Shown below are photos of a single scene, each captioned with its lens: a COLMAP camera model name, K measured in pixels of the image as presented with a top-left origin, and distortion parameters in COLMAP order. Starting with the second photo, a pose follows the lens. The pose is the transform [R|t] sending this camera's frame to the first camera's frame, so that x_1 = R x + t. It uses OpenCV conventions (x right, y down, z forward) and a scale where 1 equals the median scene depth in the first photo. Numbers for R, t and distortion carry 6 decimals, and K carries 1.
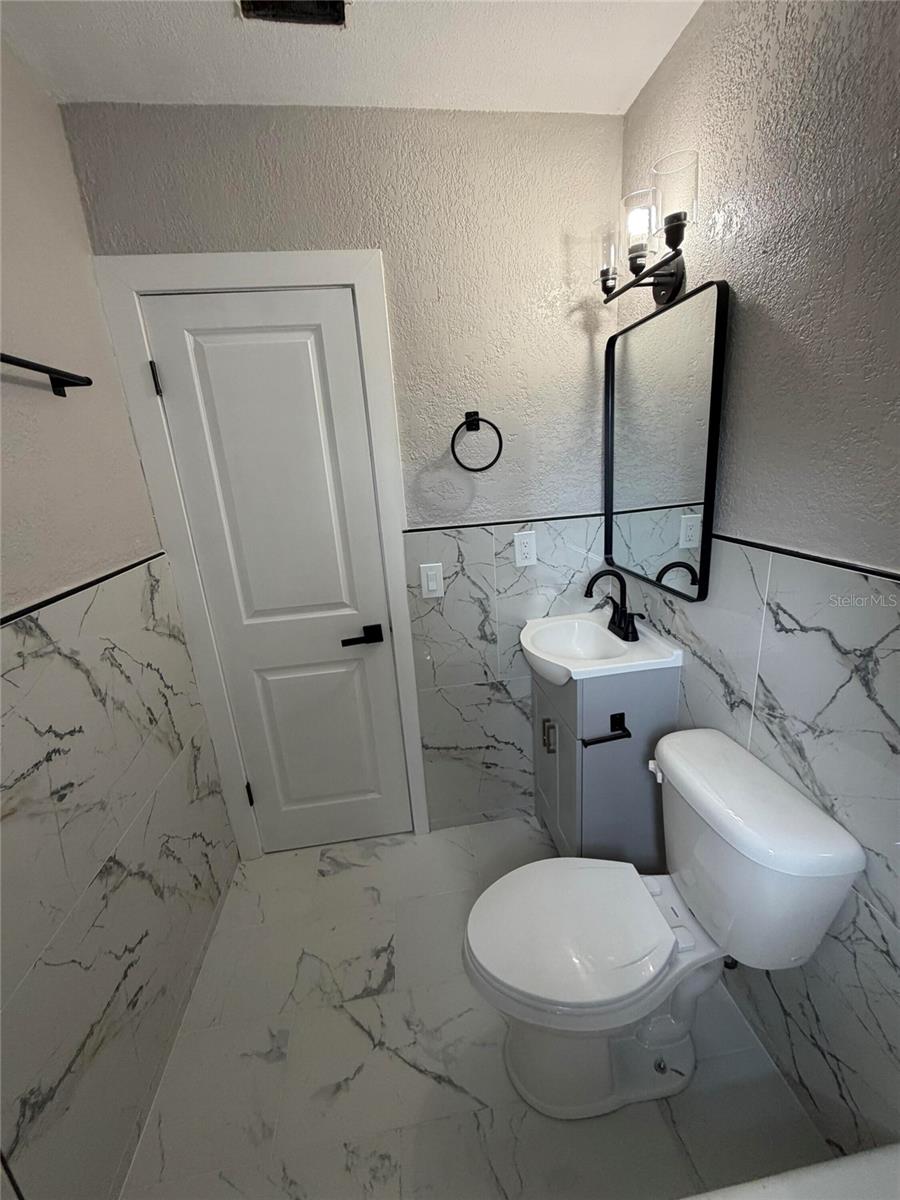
lens RADIAL K [[478.3, 0, 450.7], [0, 478.3, 595.5], [0, 0, 1]] dist [-0.002665, 0.000369]
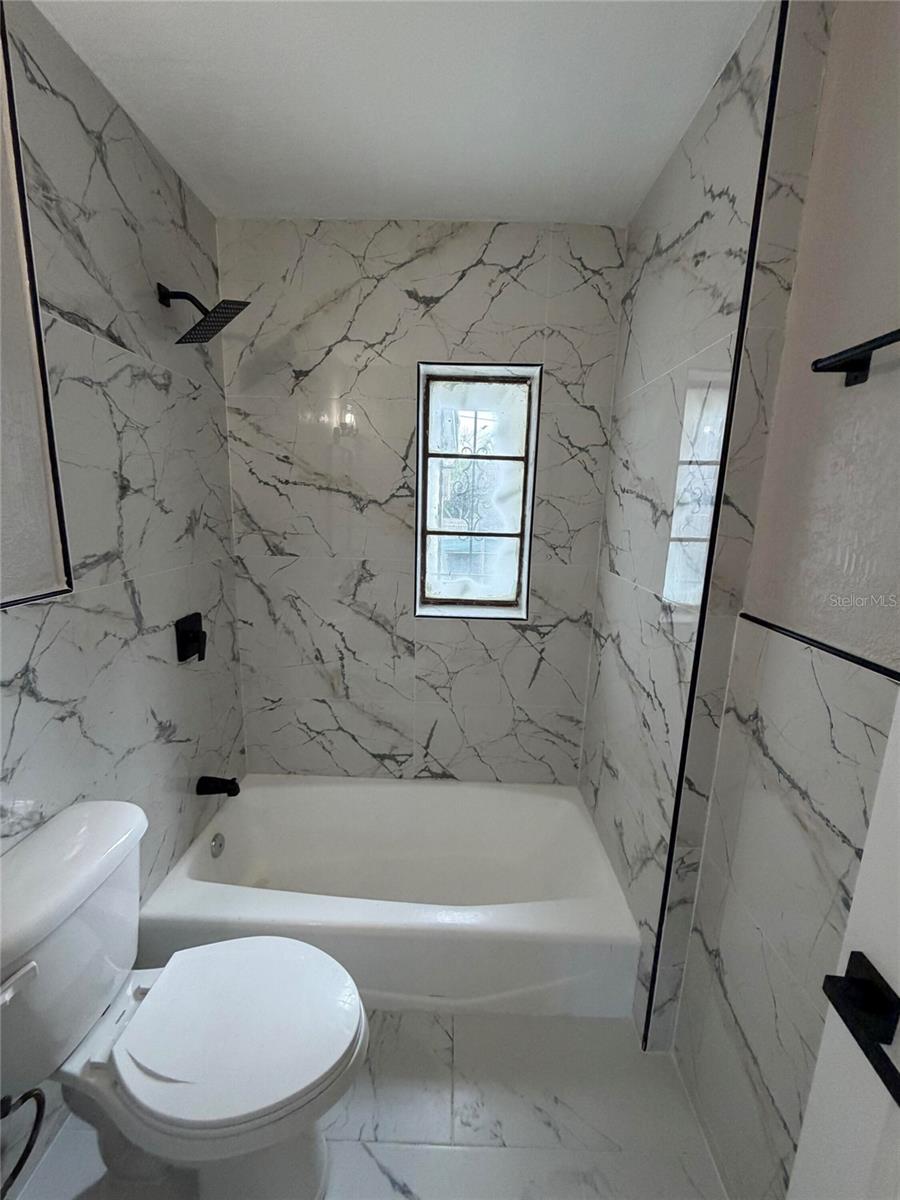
lens RADIAL K [[478.3, 0, 448.4], [0, 478.3, 595.6], [0, 0, 1]] dist [-0.002665, 0.000369]
pose [[-0.987341, 0.006515, 0.158475, -0.293388], [0.077154, 0.892704, 0.443990, -0.403277], [-0.138579, 0.450597, -0.881906, 1.494373]]
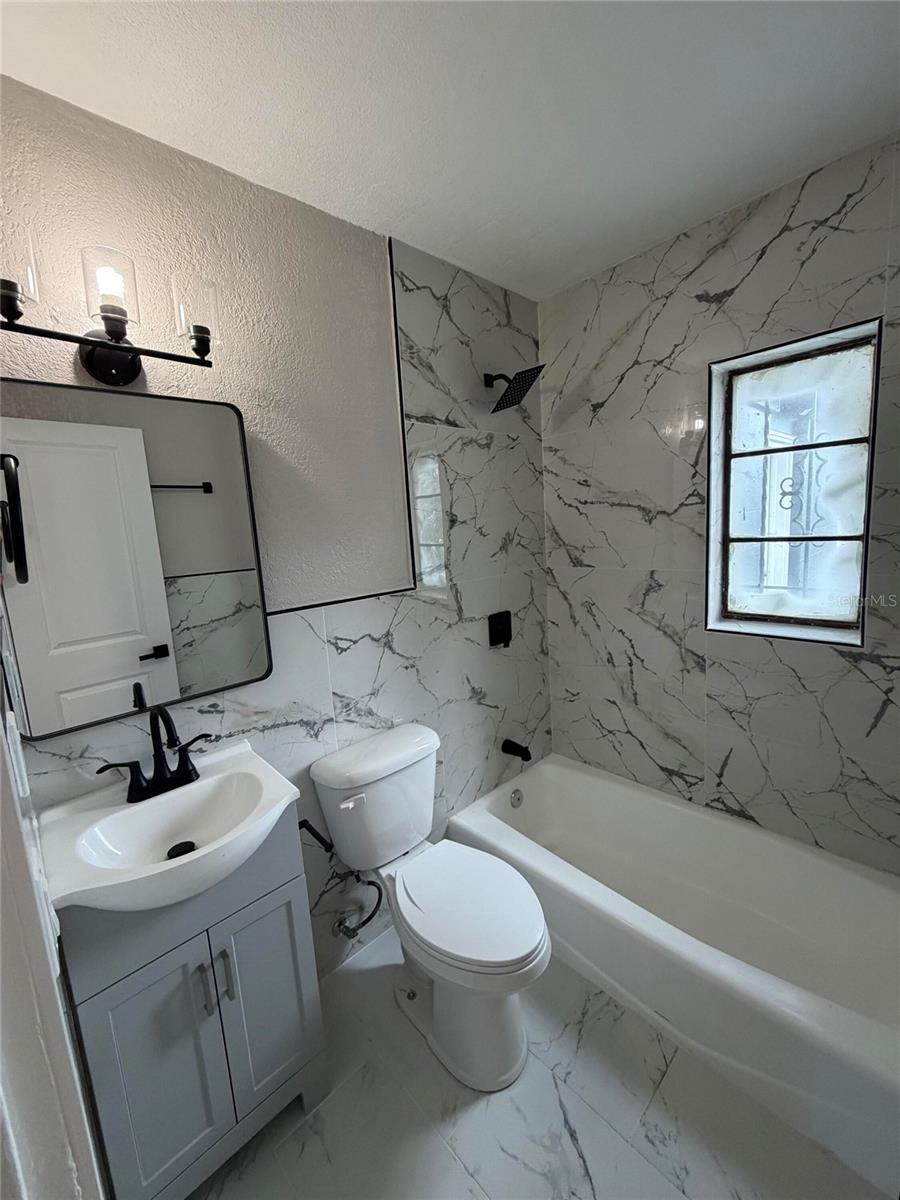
lens RADIAL K [[478.3, 0, 448.6], [0, 478.3, 595.6], [0, 0, 1]] dist [-0.002665, 0.000369]
pose [[-0.572106, -0.018525, 0.819971, -0.769899], [0.323430, 0.913634, 0.246303, -0.363360], [-0.753716, 0.406115, -0.516704, 1.468485]]
